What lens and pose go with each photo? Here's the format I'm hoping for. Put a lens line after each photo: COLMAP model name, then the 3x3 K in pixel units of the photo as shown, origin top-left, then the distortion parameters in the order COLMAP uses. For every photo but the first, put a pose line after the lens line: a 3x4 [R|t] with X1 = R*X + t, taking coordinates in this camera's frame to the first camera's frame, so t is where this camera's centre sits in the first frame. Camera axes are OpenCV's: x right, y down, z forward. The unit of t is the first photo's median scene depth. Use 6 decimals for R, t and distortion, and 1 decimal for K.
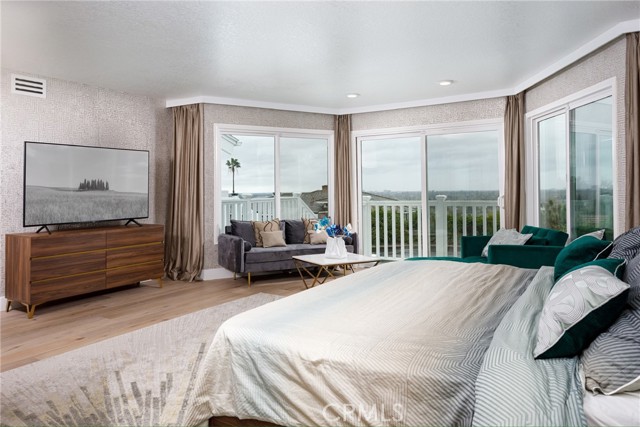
lens RADIAL K [[453.5, 0, 320.0], [0, 453.5, 187.1], [0, 0, 1]] dist [-0.002350, -0.001481]
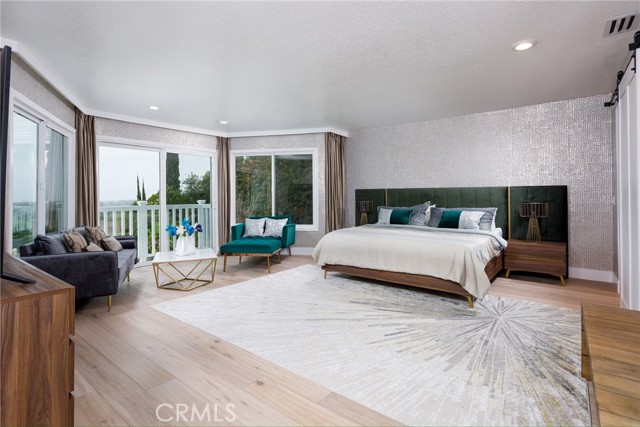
lens RADIAL K [[317.4, 0, 321.0], [0, 317.4, 204.0], [0, 0, 1]] dist [0.003618, 0.000328]
pose [[0.102816, -0.002724, 0.994697, -0.679244], [-0.008266, 0.999959, 0.003593, 0.022160], [-0.994666, -0.008592, 0.102789, 0.547381]]
